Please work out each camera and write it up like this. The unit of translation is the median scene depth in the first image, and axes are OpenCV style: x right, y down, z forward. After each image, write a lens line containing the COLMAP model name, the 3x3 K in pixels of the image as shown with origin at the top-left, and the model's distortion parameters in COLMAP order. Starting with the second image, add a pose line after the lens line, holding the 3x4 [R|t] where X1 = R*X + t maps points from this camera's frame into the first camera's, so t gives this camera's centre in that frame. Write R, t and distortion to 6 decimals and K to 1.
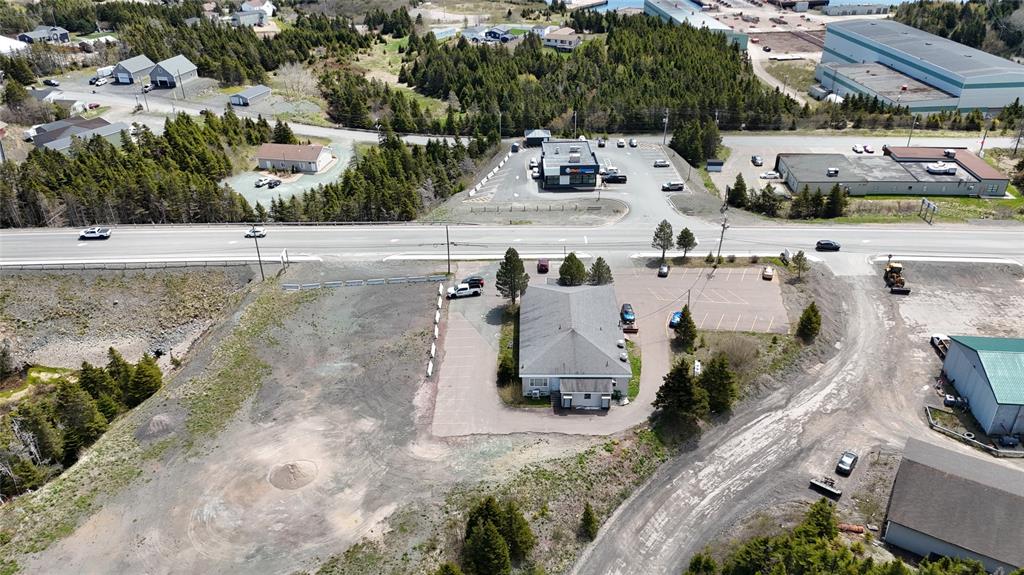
lens RADIAL K [[748.4, 0, 516.7], [0, 748.4, 290.2], [0, 0, 1]] dist [0.081117, -0.079680]
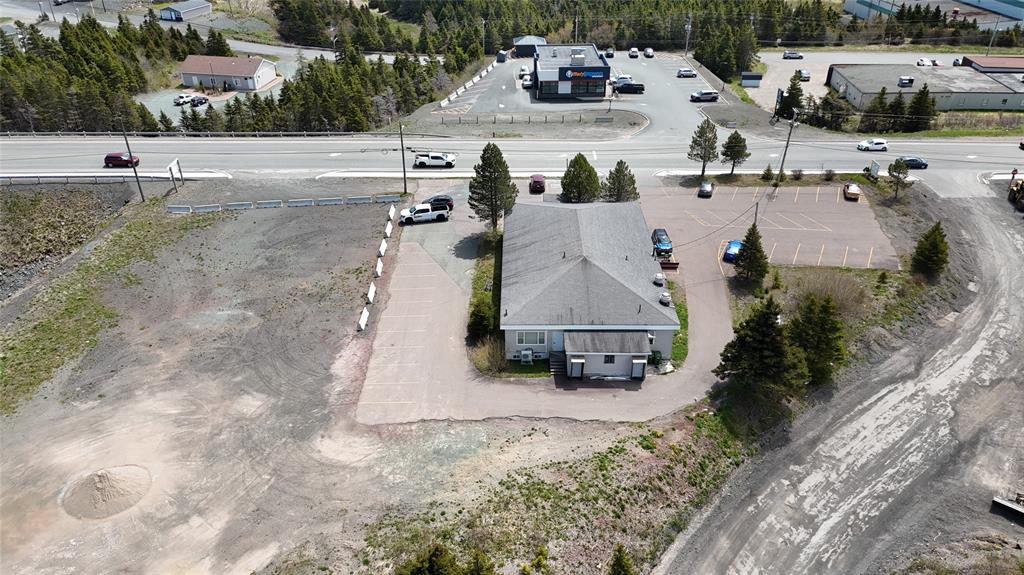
lens RADIAL K [[748.4, 0, 516.7], [0, 748.4, 290.2], [0, 0, 1]] dist [0.081117, -0.079680]
pose [[0.999927, 0.001319, 0.011971, 0.007649], [-0.001683, 0.999534, 0.030482, 0.051180], [-0.011925, -0.030500, 0.999464, 0.297095]]
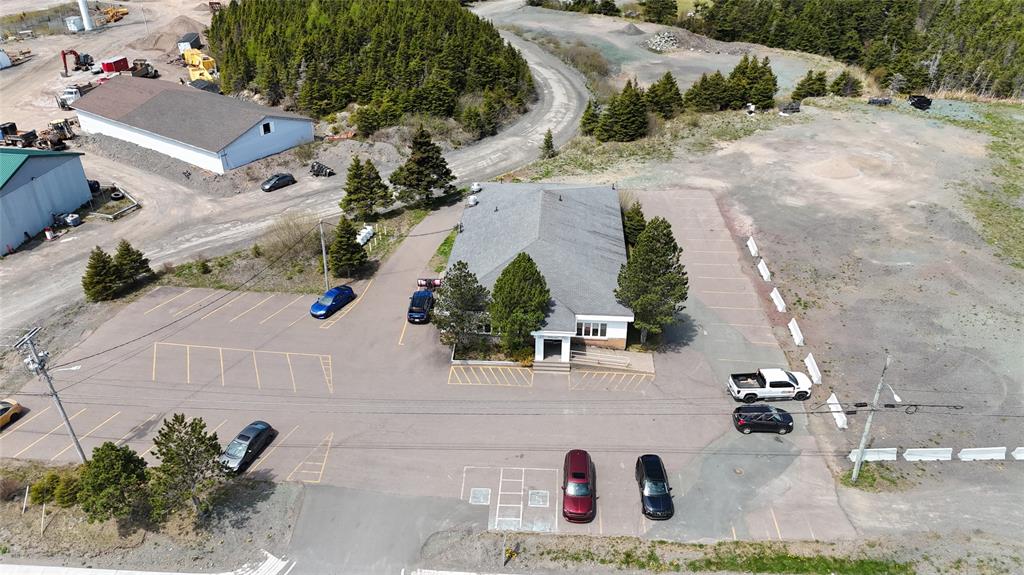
lens RADIAL K [[748.4, 0, 516.7], [0, 748.4, 290.2], [0, 0, 1]] dist [0.081117, -0.079680]
pose [[-0.998396, -0.020583, 0.052734, 0.050698], [0.035170, 0.504408, 0.862749, -0.401252], [-0.044357, 0.863220, -0.502875, 1.183680]]
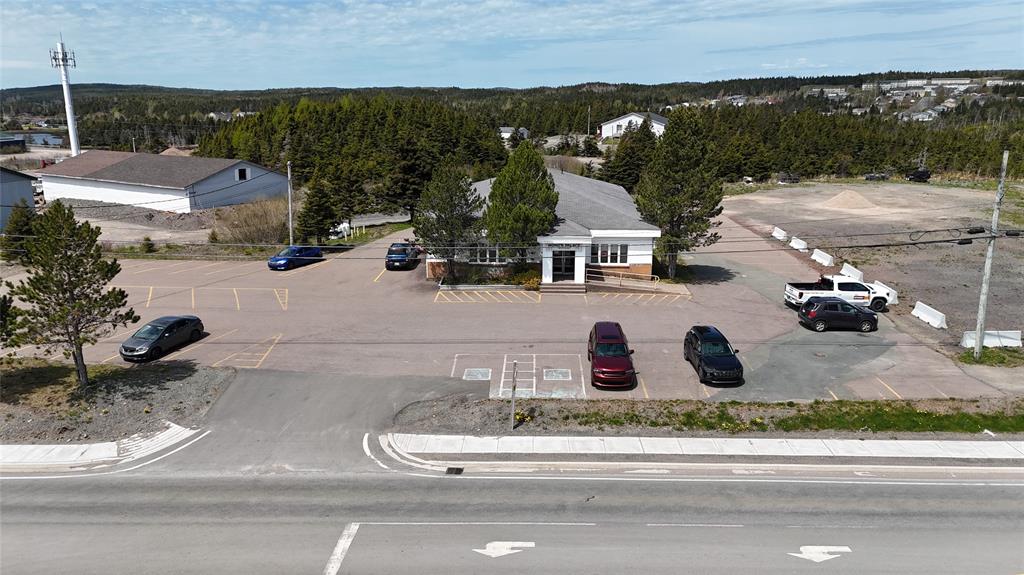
lens RADIAL K [[748.4, 0, 516.7], [0, 748.4, 290.2], [0, 0, 1]] dist [0.081117, -0.079680]
pose [[-0.999467, 0.000238, 0.032635, 0.062935], [0.022473, 0.730151, 0.682916, -0.239082], [-0.023666, 0.683285, -0.729768, 1.261111]]
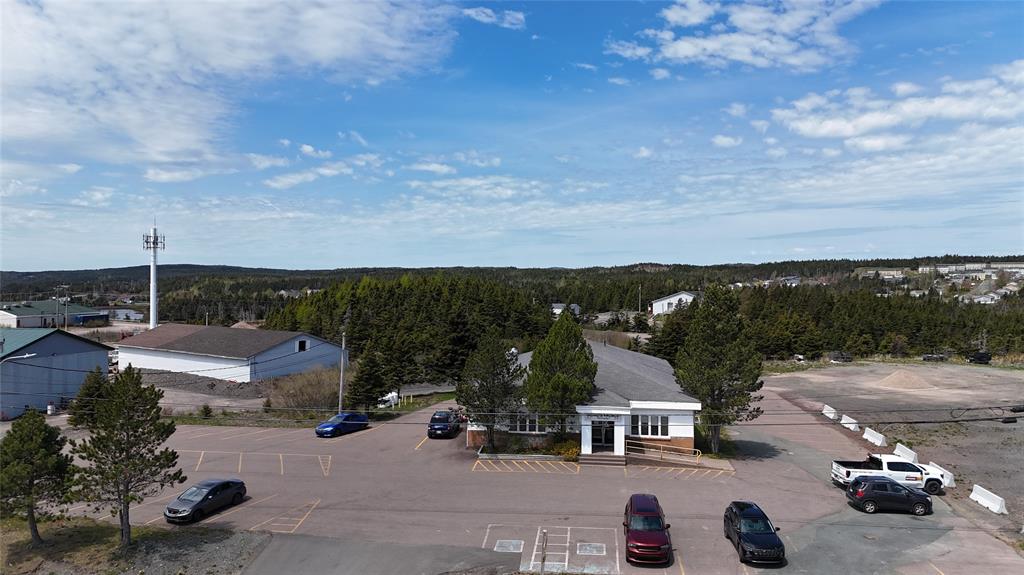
lens RADIAL K [[750.0, 0, 516.8], [0, 750.0, 286.2], [0, 0, 1]] dist [0.078191, -0.074481]
pose [[-0.994512, 0.002032, 0.104601, 0.055233], [0.053219, 0.870616, 0.489077, -0.243151], [-0.090073, 0.491959, -0.865946, 1.271068]]
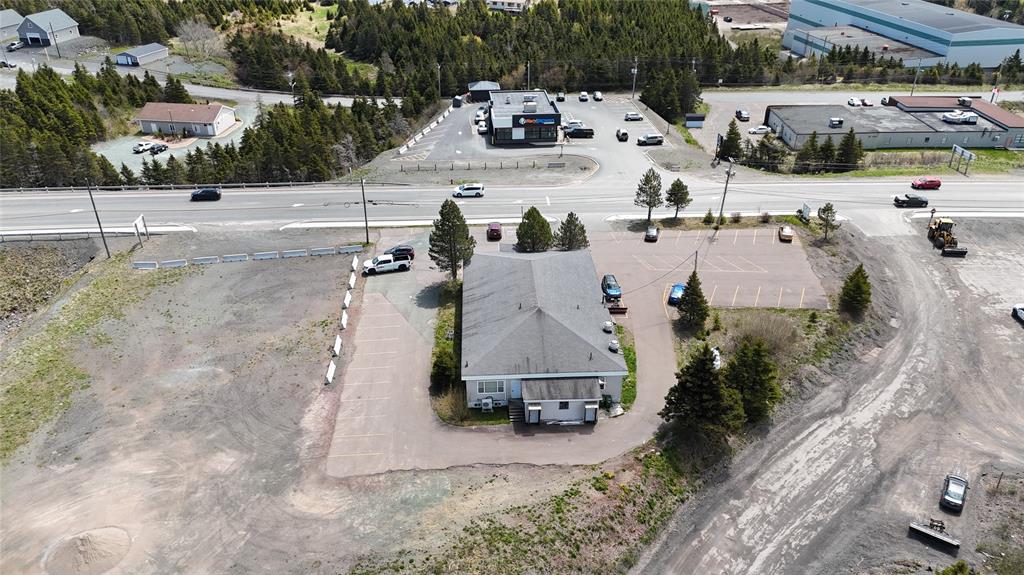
lens RADIAL K [[750.0, 0, 516.8], [0, 750.0, 286.2], [0, 0, 1]] dist [0.078191, -0.074481]
pose [[0.997734, -0.023591, 0.063018, 0.009815], [0.023951, 0.999701, -0.004962, 0.029235], [-0.062882, 0.006460, 0.998000, 0.259190]]
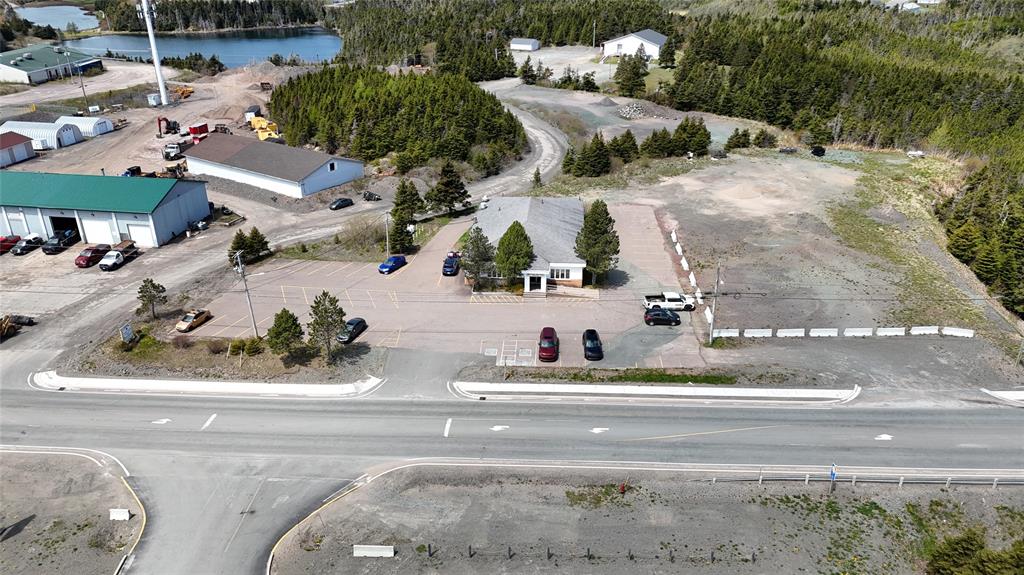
lens RADIAL K [[748.4, 0, 516.7], [0, 748.4, 290.2], [0, 0, 1]] dist [0.081117, -0.079680]
pose [[-0.998418, -0.012334, 0.054866, 0.030878], [0.037137, 0.588016, 0.807996, -0.567502], [-0.042228, 0.808755, -0.586628, 1.409380]]
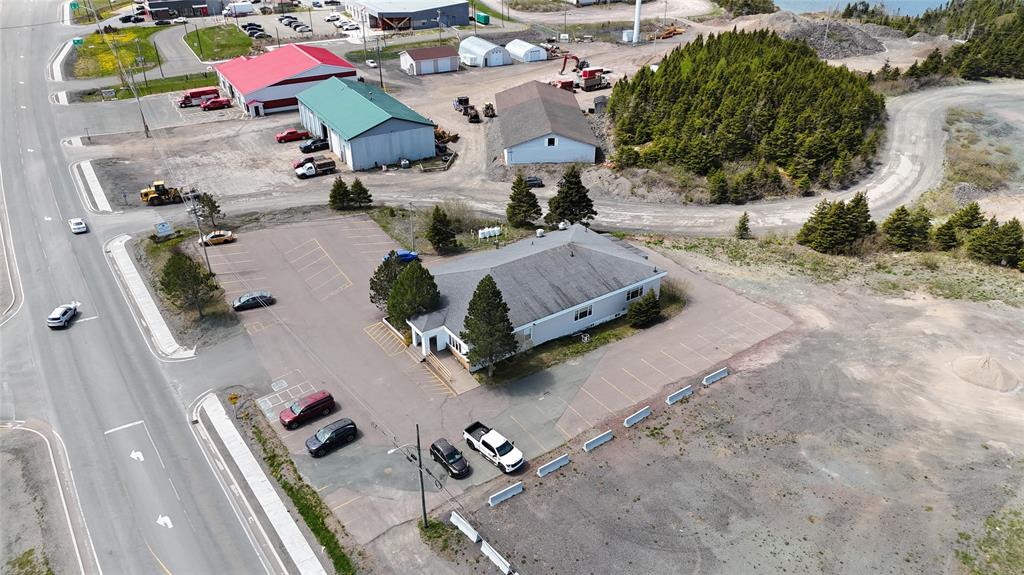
lens RADIAL K [[748.4, 0, 516.7], [0, 748.4, 290.2], [0, 0, 1]] dist [0.081117, -0.079680]
pose [[-0.580921, -0.395489, 0.711420, -0.385534], [0.401801, 0.620776, 0.673196, -0.383579], [-0.707875, 0.676923, -0.201714, 1.027334]]
